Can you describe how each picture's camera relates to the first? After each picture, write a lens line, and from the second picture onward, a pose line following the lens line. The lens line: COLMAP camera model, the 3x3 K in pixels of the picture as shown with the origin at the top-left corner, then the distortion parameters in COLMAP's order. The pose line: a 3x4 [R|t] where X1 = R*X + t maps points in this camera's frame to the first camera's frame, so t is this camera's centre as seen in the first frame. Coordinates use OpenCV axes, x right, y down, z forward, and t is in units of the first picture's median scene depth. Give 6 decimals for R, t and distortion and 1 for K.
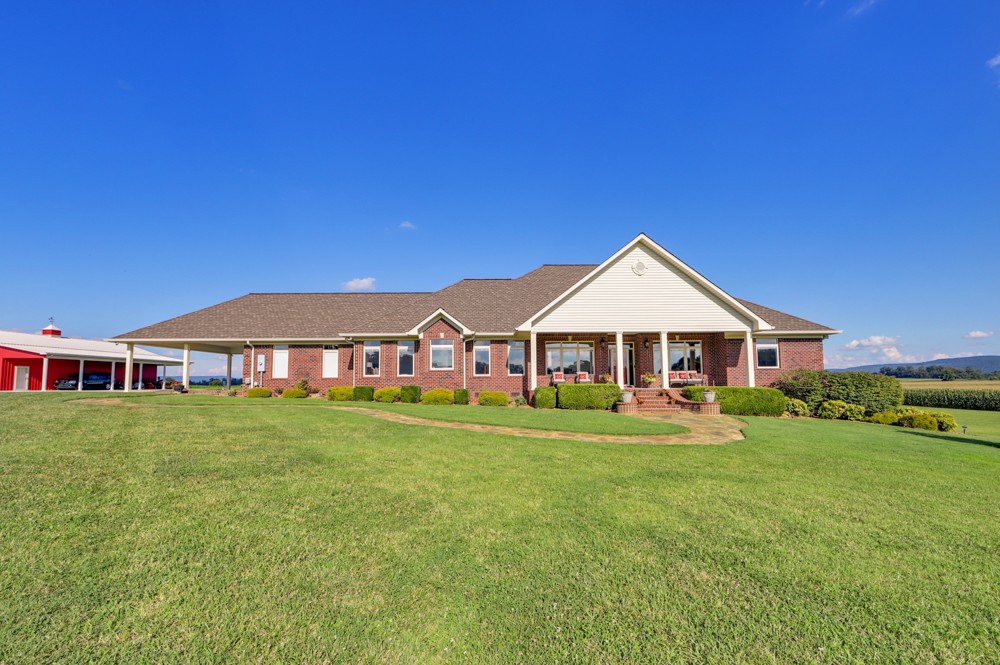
lens RADIAL K [[396.1, 0, 501.0], [0, 396.1, 330.1], [0, 0, 1]] dist [-0.000217, 0.000020]
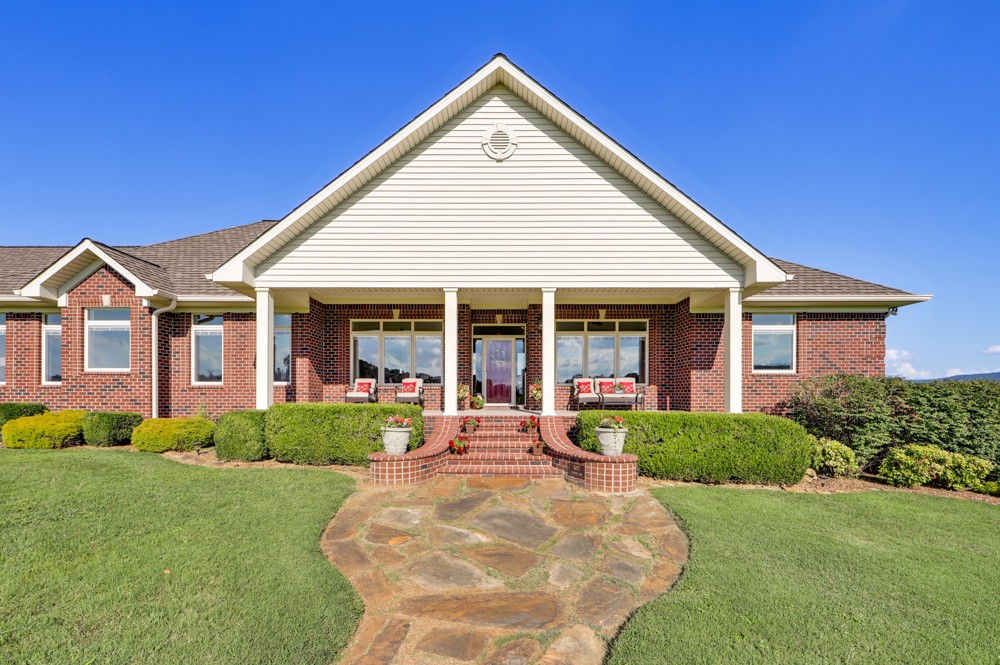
lens RADIAL K [[427.9, 0, 498.0], [0, 427.9, 371.3], [0, 0, 1]] dist [0.000774, 0.000268]
pose [[0.999820, 0.007648, 0.017390, 0.350580], [-0.008865, 0.997437, 0.070994, 0.064135], [-0.016802, -0.071136, 0.997325, 0.515079]]
